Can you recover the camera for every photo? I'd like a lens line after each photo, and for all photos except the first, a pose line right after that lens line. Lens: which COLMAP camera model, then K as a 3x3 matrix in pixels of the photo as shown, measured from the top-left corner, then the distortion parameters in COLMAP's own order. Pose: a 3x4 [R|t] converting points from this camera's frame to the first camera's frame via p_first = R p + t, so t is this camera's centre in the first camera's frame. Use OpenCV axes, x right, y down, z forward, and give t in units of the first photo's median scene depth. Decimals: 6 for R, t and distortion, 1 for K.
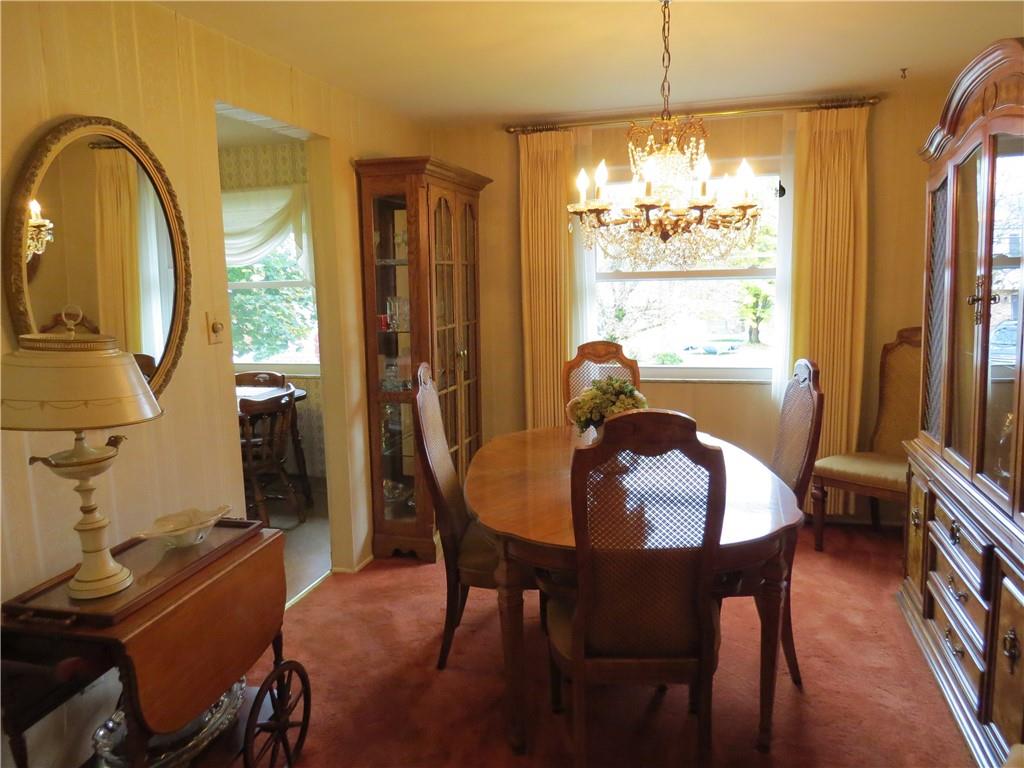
lens RADIAL K [[733.9, 0, 512.0], [0, 733.9, 384.0], [0, 0, 1]] dist [-0.027462, 0.012098]
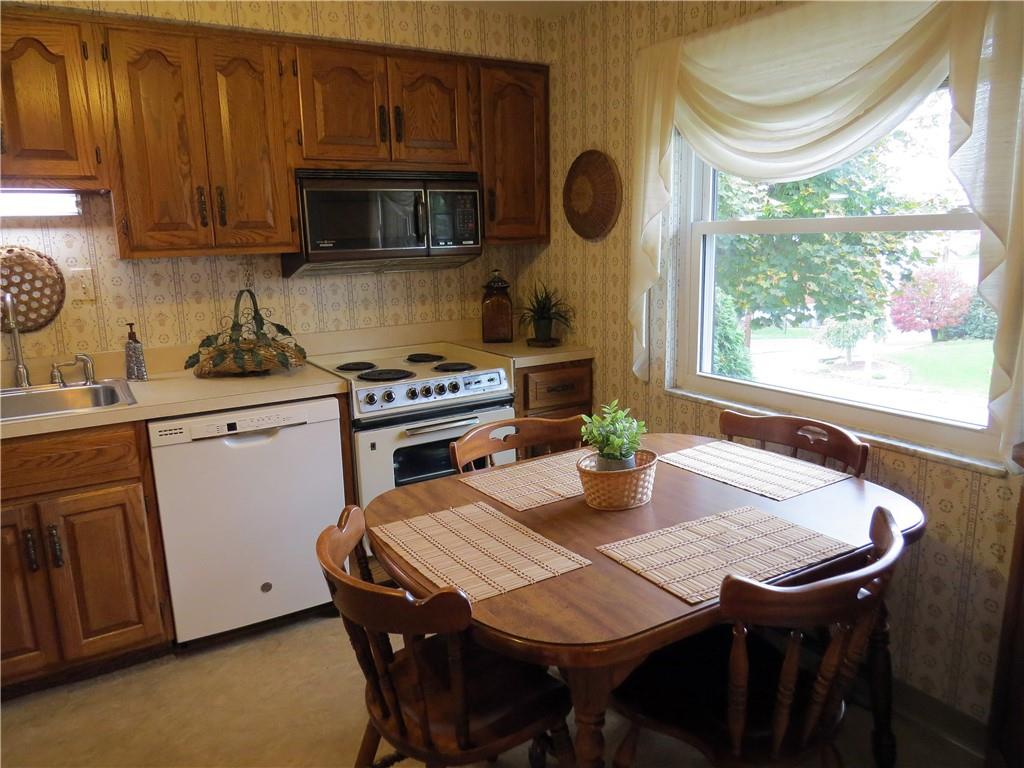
lens RADIAL K [[733.9, 0, 512.0], [0, 733.9, 384.0], [0, 0, 1]] dist [-0.027462, 0.012098]
pose [[0.739810, 0.141625, -0.657741, -0.080677], [-0.095554, 0.989802, 0.105648, -0.029300], [0.665996, -0.015310, 0.745798, 0.233625]]
